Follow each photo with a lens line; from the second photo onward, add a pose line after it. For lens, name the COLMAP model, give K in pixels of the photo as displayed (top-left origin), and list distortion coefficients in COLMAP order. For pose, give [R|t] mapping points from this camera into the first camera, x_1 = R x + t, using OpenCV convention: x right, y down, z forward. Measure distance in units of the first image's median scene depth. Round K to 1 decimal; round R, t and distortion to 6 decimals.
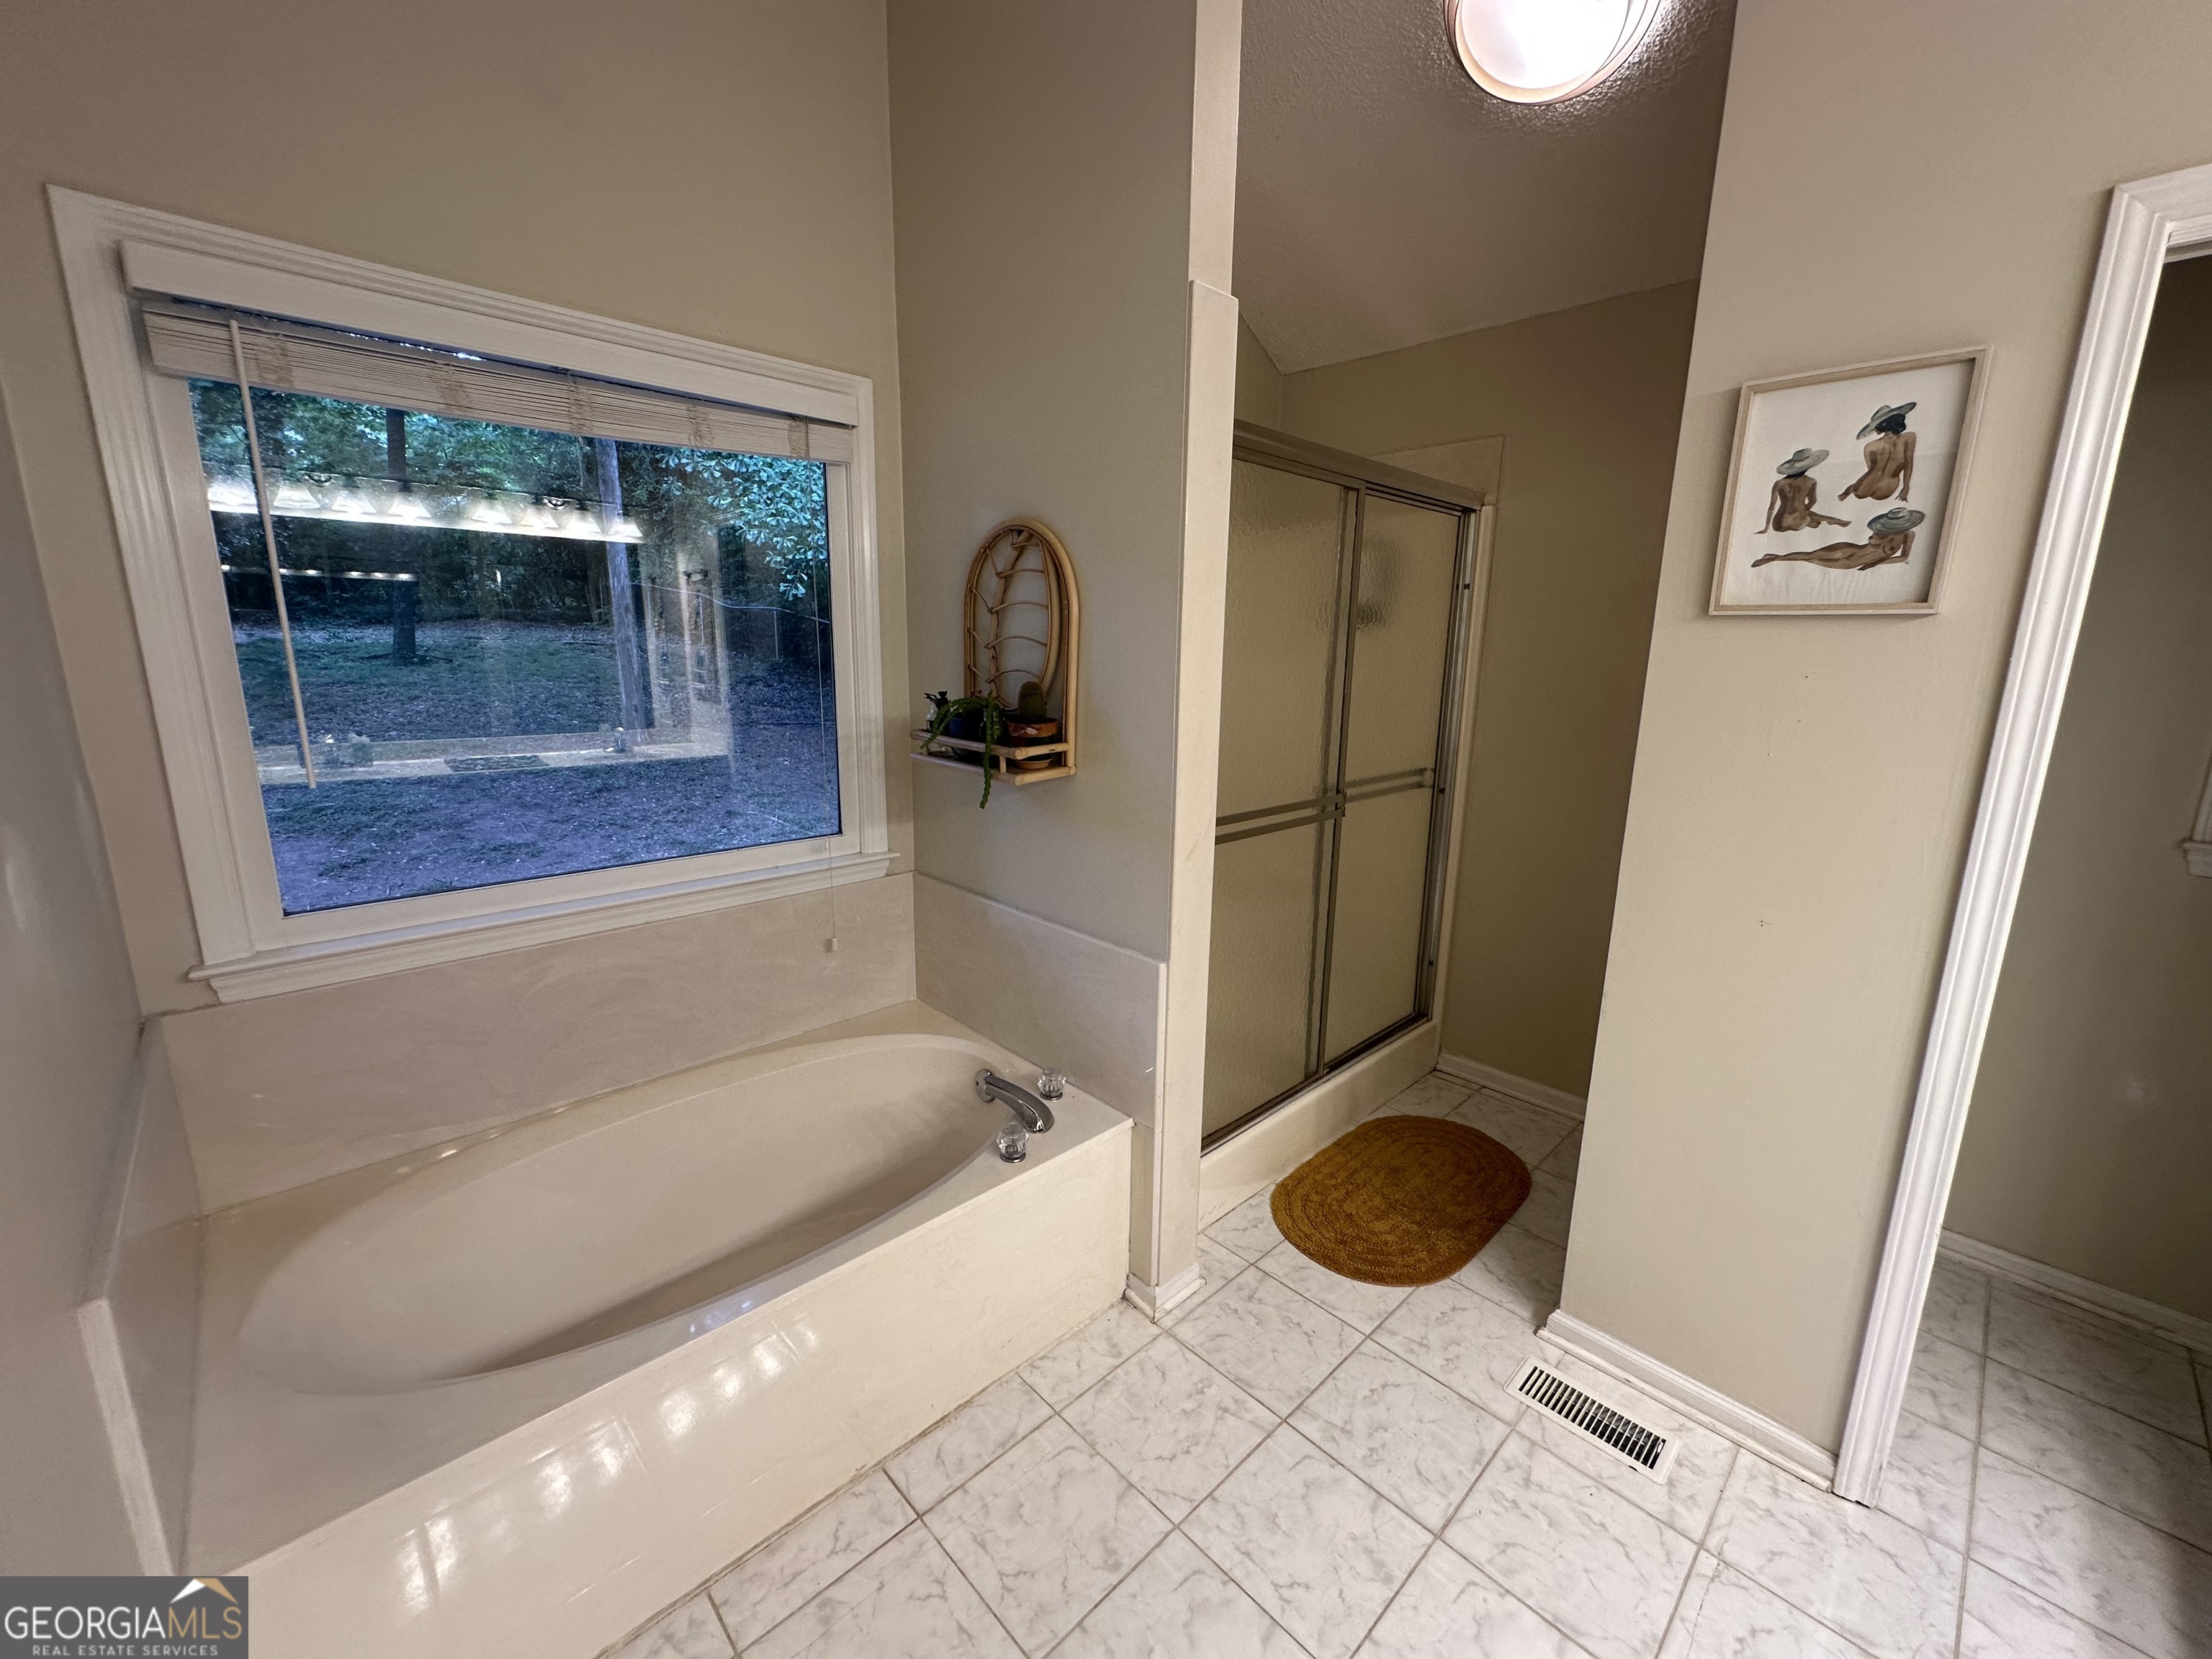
lens RADIAL K [[886.5, 0, 1106.0], [0, 886.5, 829.5], [0, 0, 1]] dist [0.000059, 0.000338]
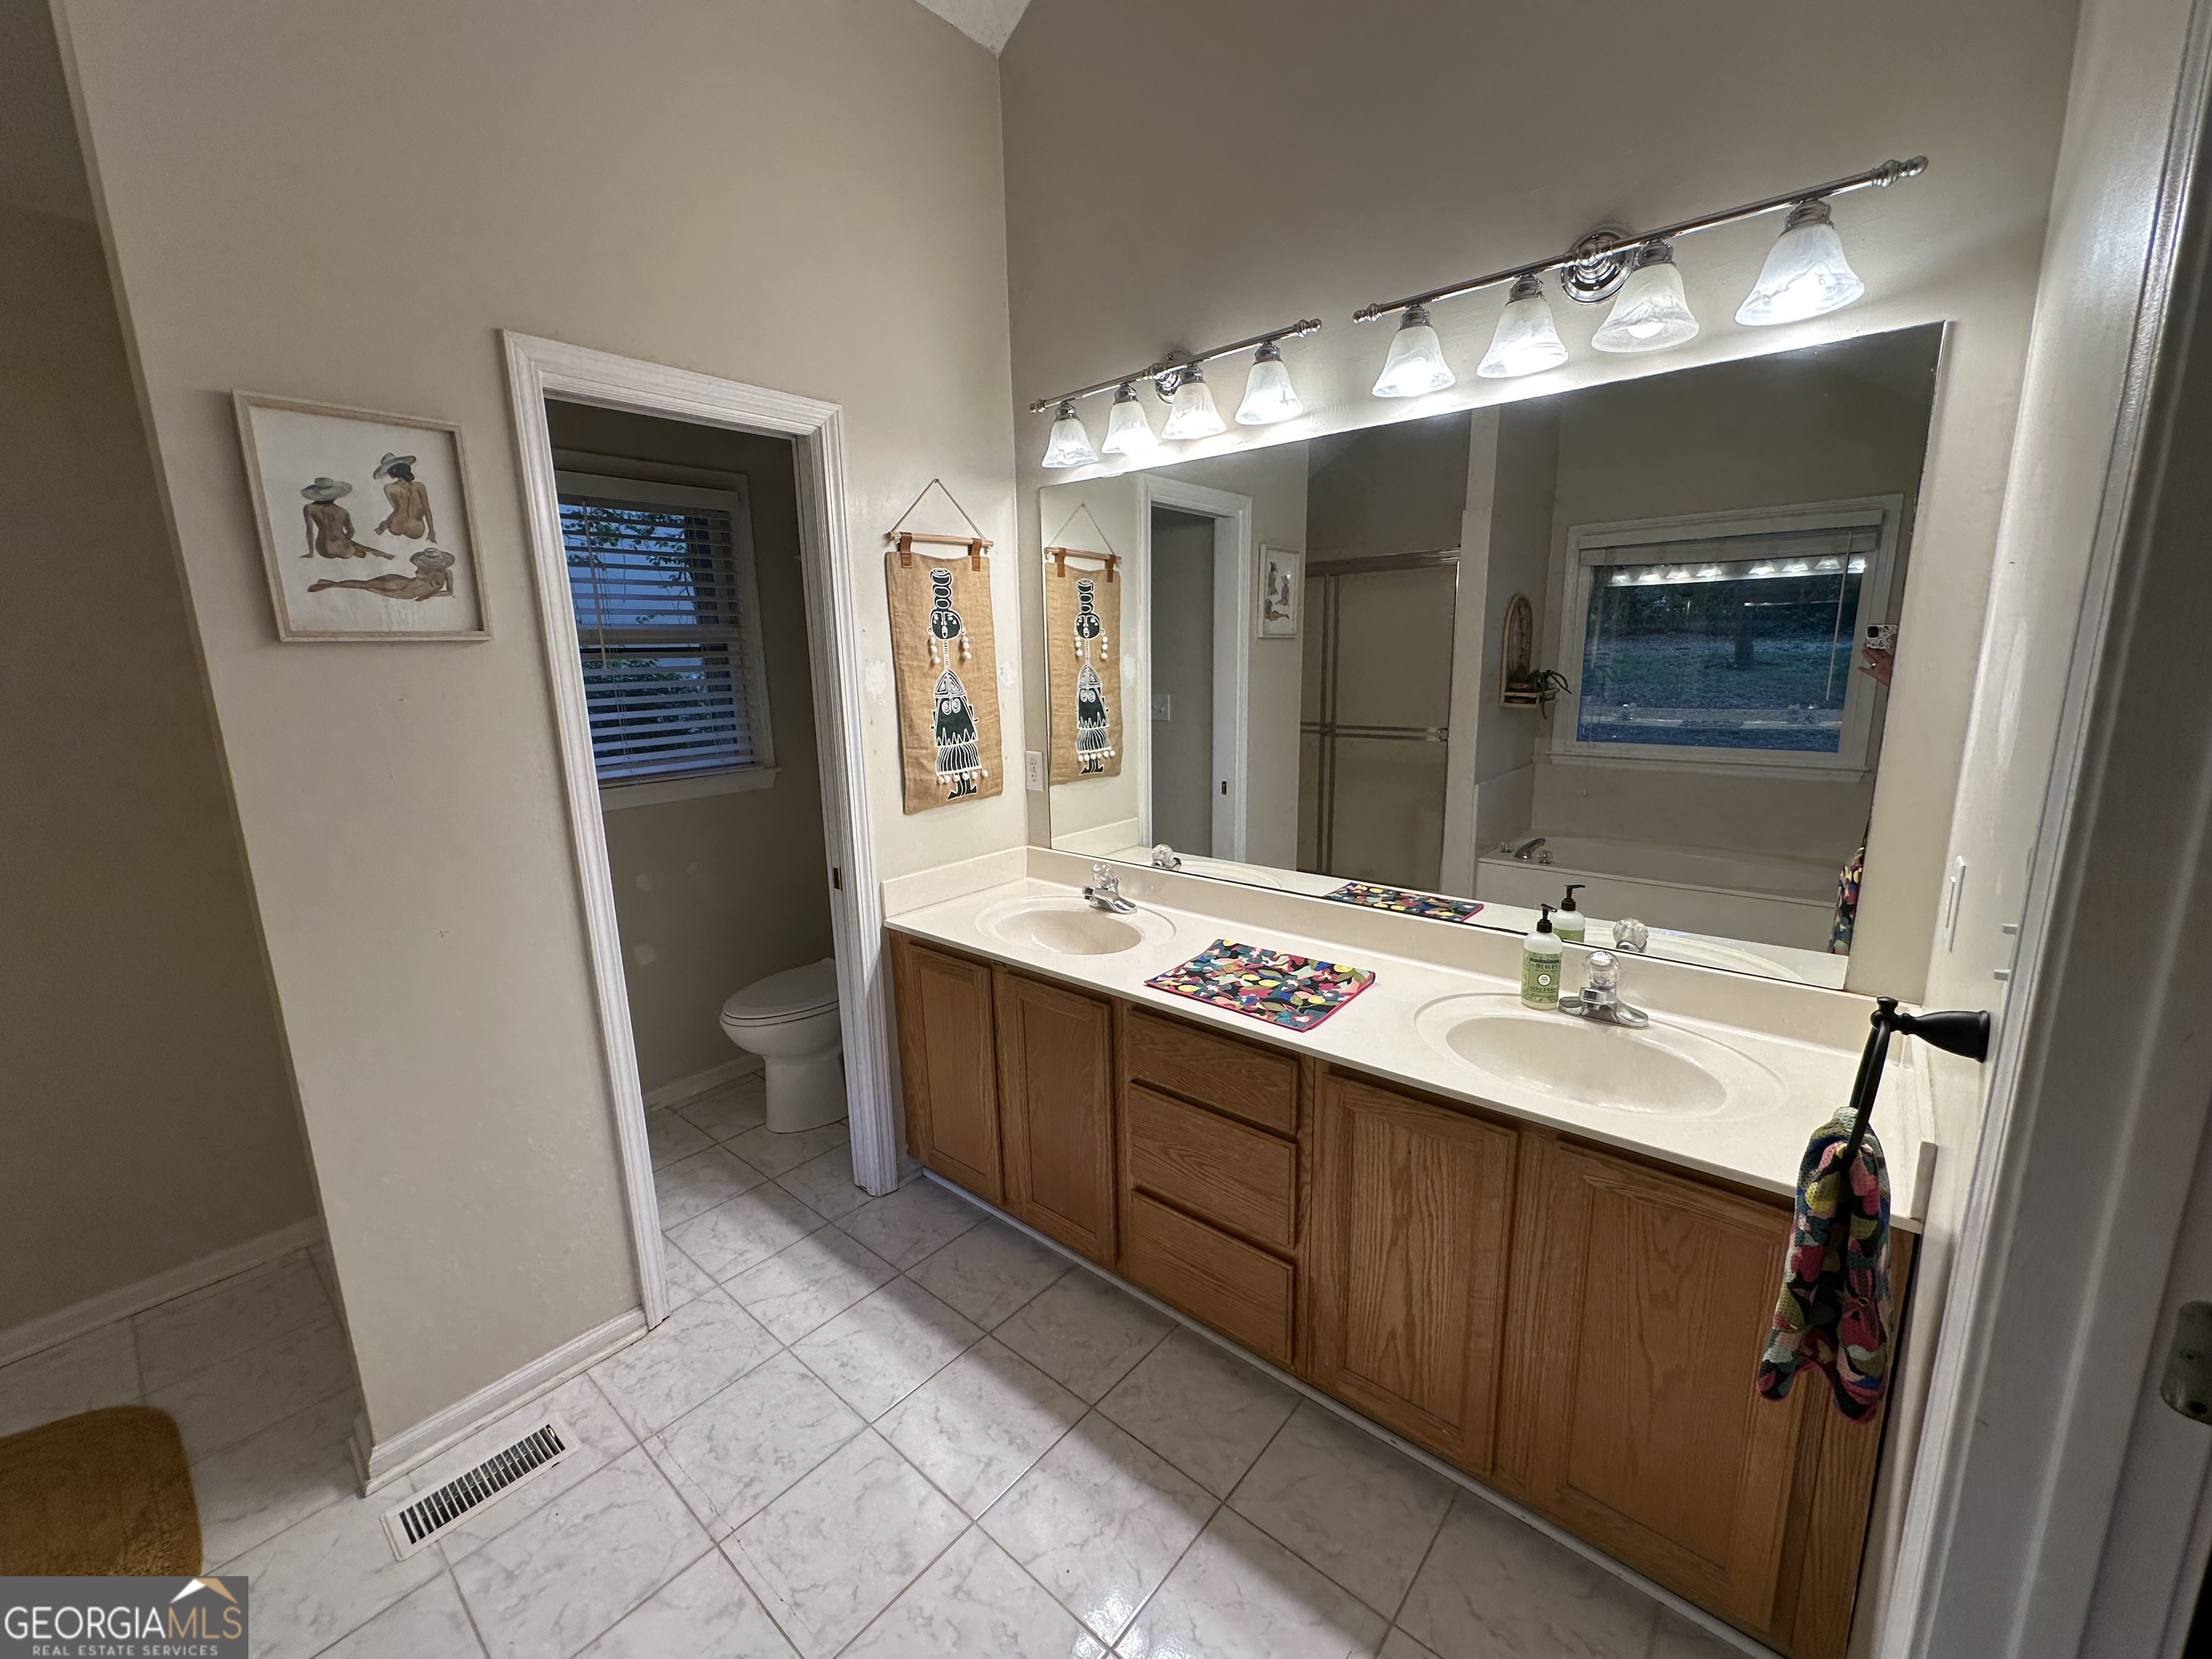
lens RADIAL K [[886.5, 0, 1106.0], [0, 886.5, 829.5], [0, 0, 1]] dist [0.000059, 0.000338]
pose [[-0.098645, -0.214742, 0.971676, -0.349737], [0.229631, 0.945174, 0.232197, -0.078721], [-0.968266, 0.246032, -0.043925, 0.273512]]
